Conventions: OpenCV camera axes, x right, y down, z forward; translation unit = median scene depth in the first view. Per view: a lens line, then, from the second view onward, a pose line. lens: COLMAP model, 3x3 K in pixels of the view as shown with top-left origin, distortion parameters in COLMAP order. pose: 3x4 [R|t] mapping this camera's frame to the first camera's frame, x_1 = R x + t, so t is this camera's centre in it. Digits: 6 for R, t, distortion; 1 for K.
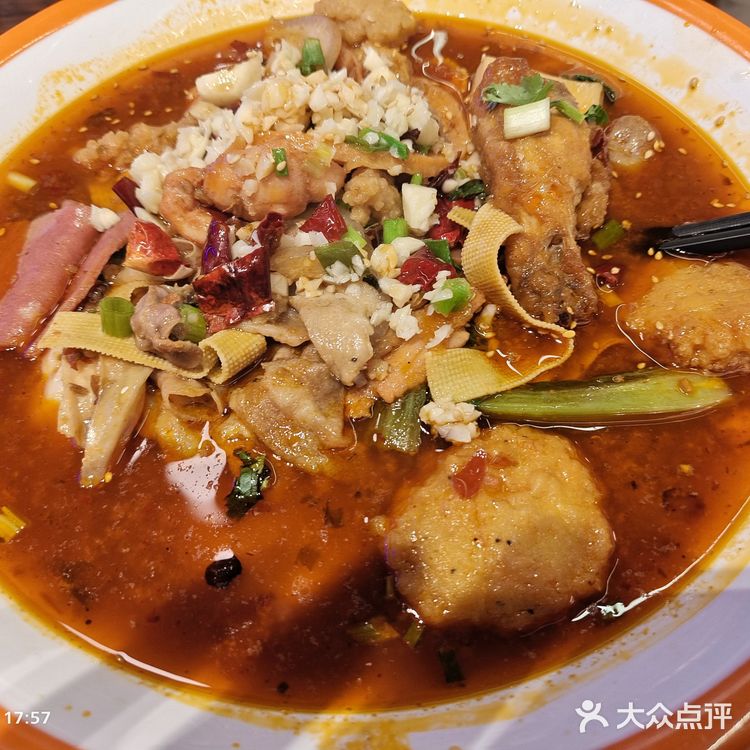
lens RADIAL K [[714.2, 0, 375.0], [0, 714.2, 375.0], [0, 0, 1]] dist [-0.012009, 0.020480]
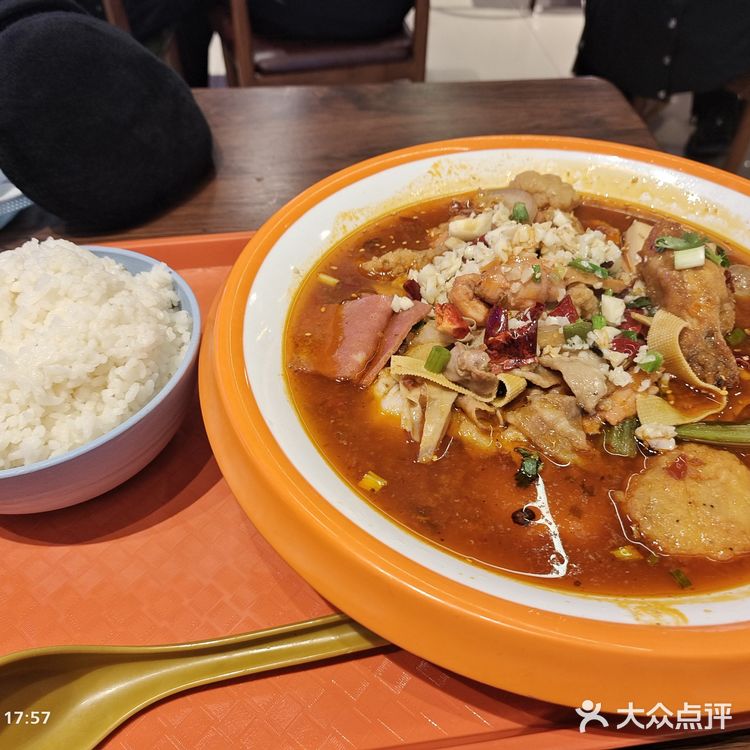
lens RADIAL K [[697.7, 0, 375.0], [0, 697.7, 375.0], [0, 0, 1]] dist [-0.016149, -0.000975]
pose [[0.997702, 0.066260, -0.014149, -0.447963], [-0.067754, 0.975897, -0.207446, 0.261418], [0.000063, 0.207928, 0.978144, -0.453151]]
